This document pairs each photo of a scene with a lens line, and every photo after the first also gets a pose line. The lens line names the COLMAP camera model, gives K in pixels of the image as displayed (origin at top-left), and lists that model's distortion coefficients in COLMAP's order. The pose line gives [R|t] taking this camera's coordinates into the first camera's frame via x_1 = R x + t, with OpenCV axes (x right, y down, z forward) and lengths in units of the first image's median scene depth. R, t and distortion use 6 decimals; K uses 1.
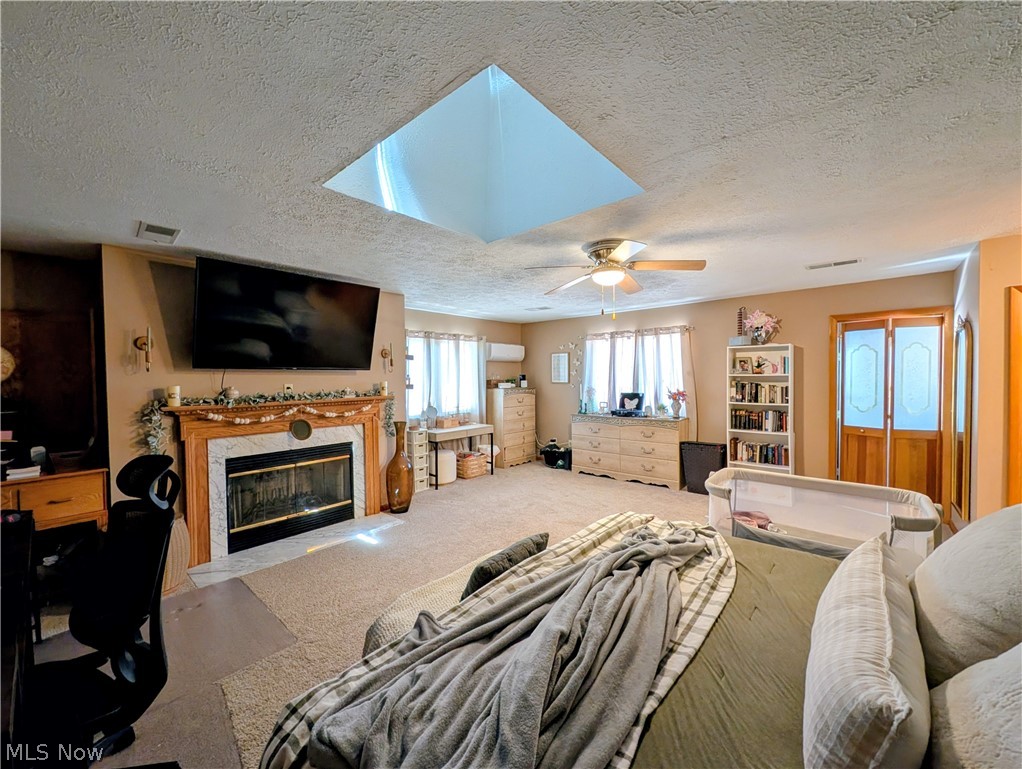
lens RADIAL K [[398.8, 0, 506.4], [0, 398.8, 381.5], [0, 0, 1]] dist [0.001205, 0.000467]
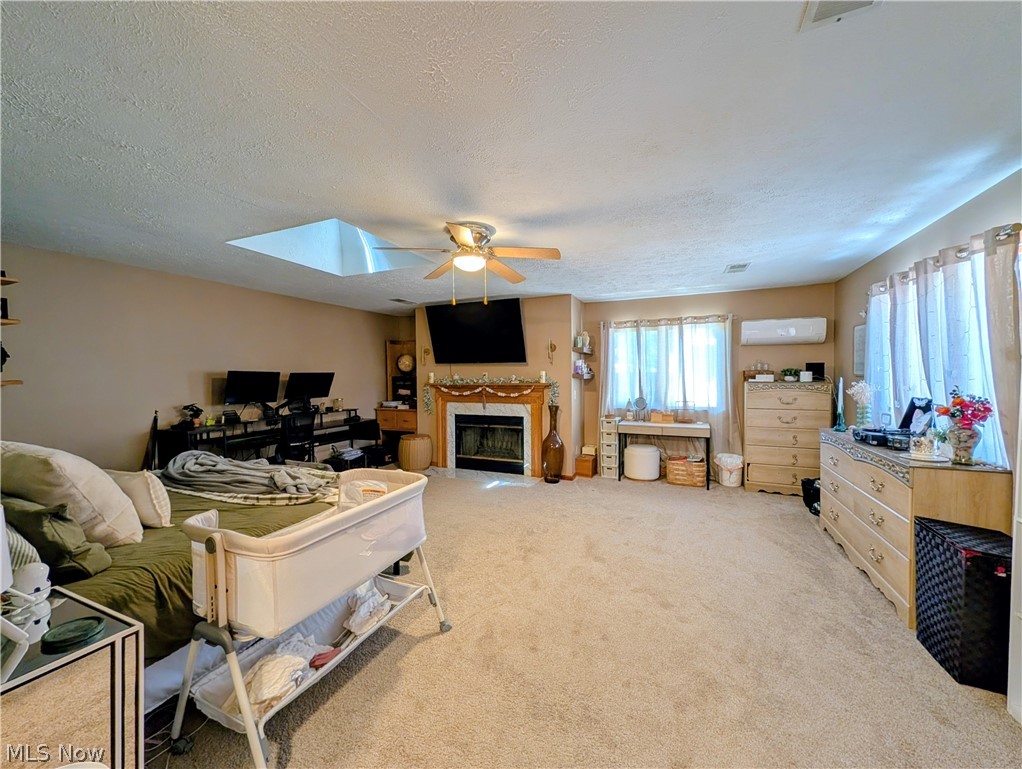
lens RADIAL K [[398.8, 0, 506.4], [0, 398.8, 381.5], [0, 0, 1]] dist [0.001205, 0.000467]
pose [[0.307397, 0.027833, -0.951174, 0.835041], [-0.005719, 0.999608, 0.027402, -0.001534], [0.951564, -0.002984, 0.307436, 0.535072]]
